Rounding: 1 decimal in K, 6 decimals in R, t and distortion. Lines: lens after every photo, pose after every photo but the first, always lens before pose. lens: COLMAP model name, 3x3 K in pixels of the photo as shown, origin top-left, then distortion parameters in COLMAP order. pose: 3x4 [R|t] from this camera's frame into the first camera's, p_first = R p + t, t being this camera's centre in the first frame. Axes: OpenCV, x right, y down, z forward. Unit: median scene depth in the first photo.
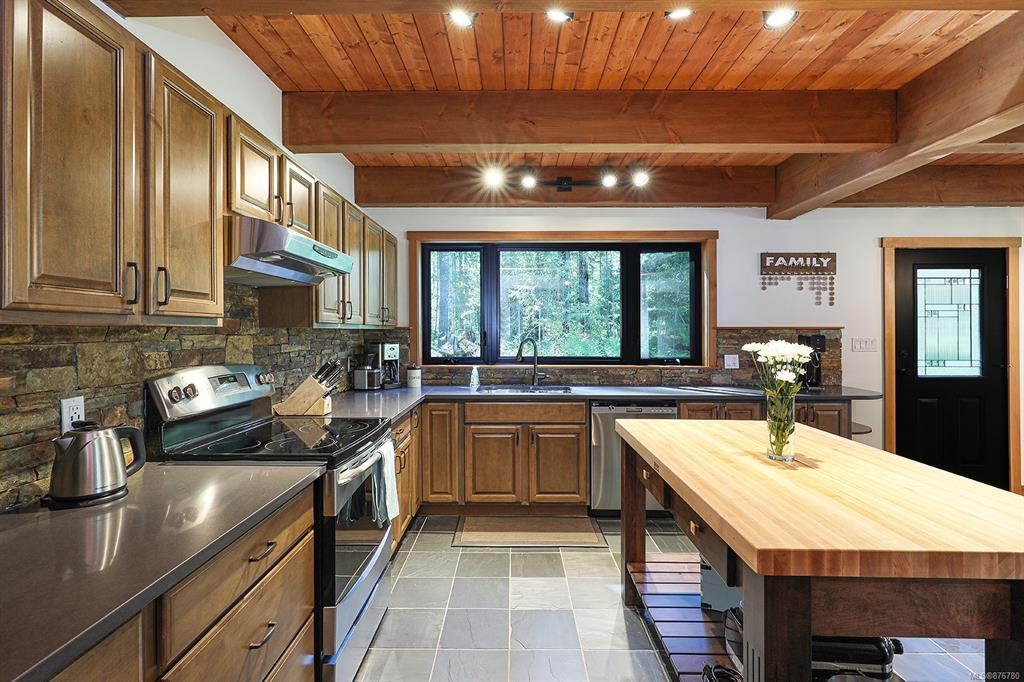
lens RADIAL K [[483.3, 0, 504.7], [0, 483.3, 327.6], [0, 0, 1]] dist [-0.001458, 0.000538]
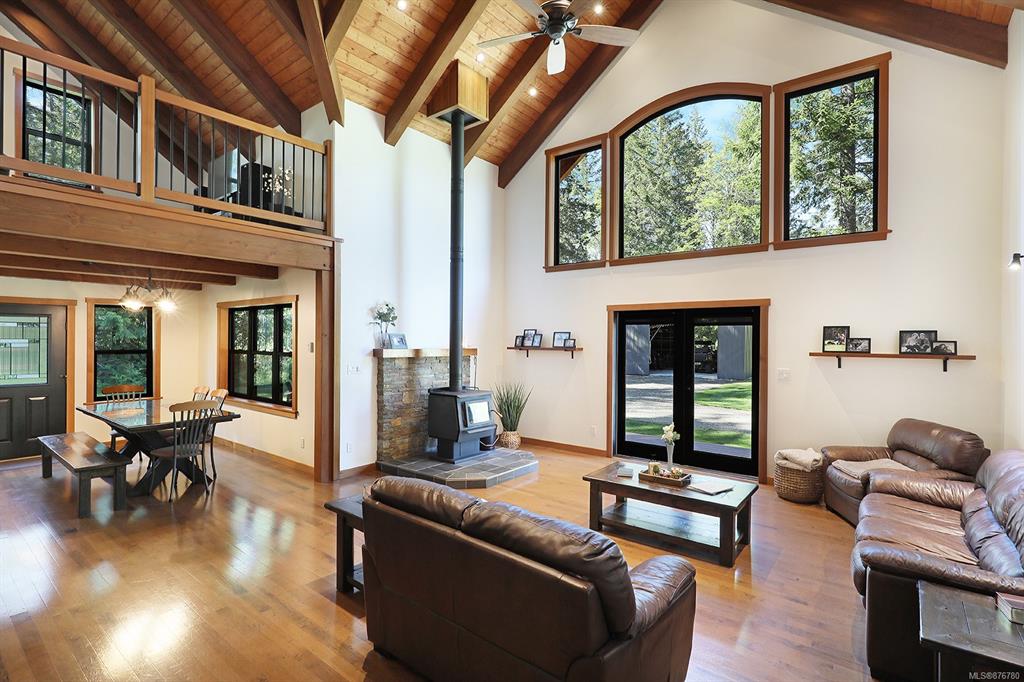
lens RADIAL K [[483.3, 0, 513.3], [0, 483.3, 343.8], [0, 0, 1]] dist [-0.001458, 0.000538]
pose [[0.604979, -0.001289, 0.796240, 0.742555], [-0.011612, 0.999878, 0.010441, -0.078210], [-0.796156, -0.015563, 0.604891, -1.429659]]
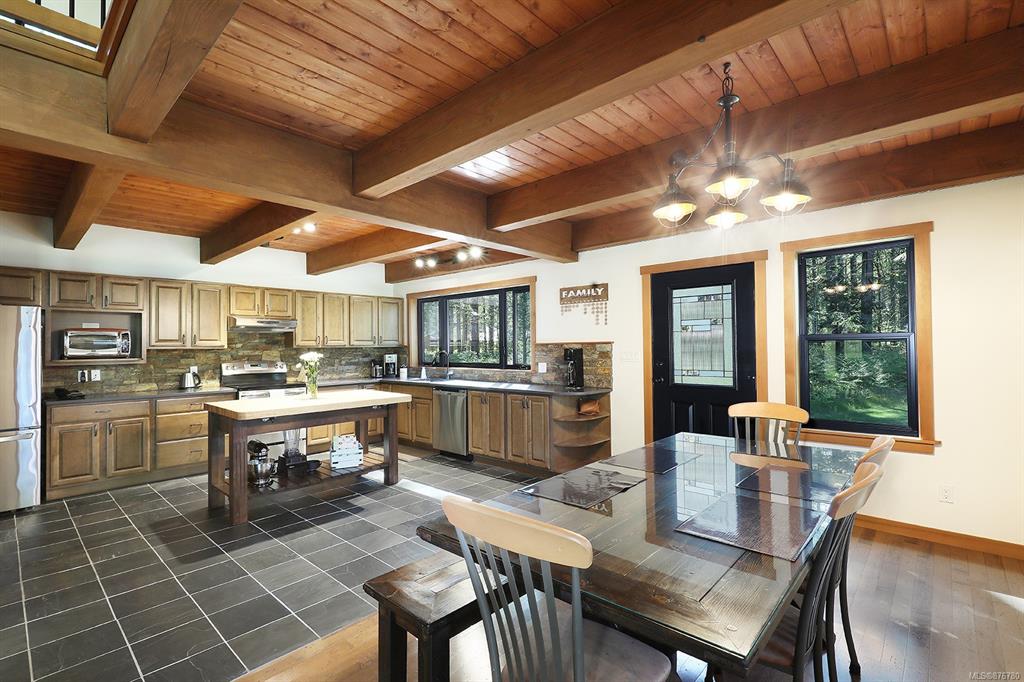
lens RADIAL K [[475.1, 0, 512.7], [0, 475.1, 336.5], [0, 0, 1]] dist [0.001783, -0.002127]
pose [[0.743513, -0.024351, -0.668278, 1.533019], [0.017369, 0.999703, -0.017104, 0.001637], [0.668496, 0.001110, 0.743715, -0.101689]]
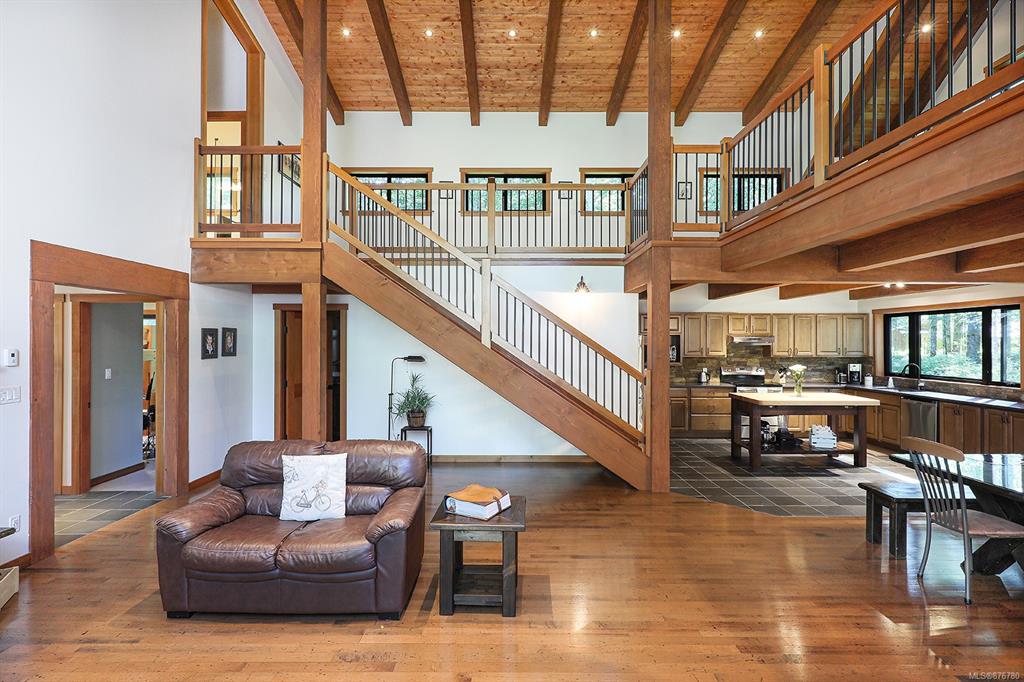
lens RADIAL K [[517.9, 0, 504.7], [0, 517.9, 339.3], [0, 0, 1]] dist [0.001293, 0.000428]
pose [[0.015109, -0.005900, -0.999868, 2.281731], [0.004315, 0.999974, -0.005835, -0.078744], [0.999877, -0.004226, 0.015134, -0.682883]]
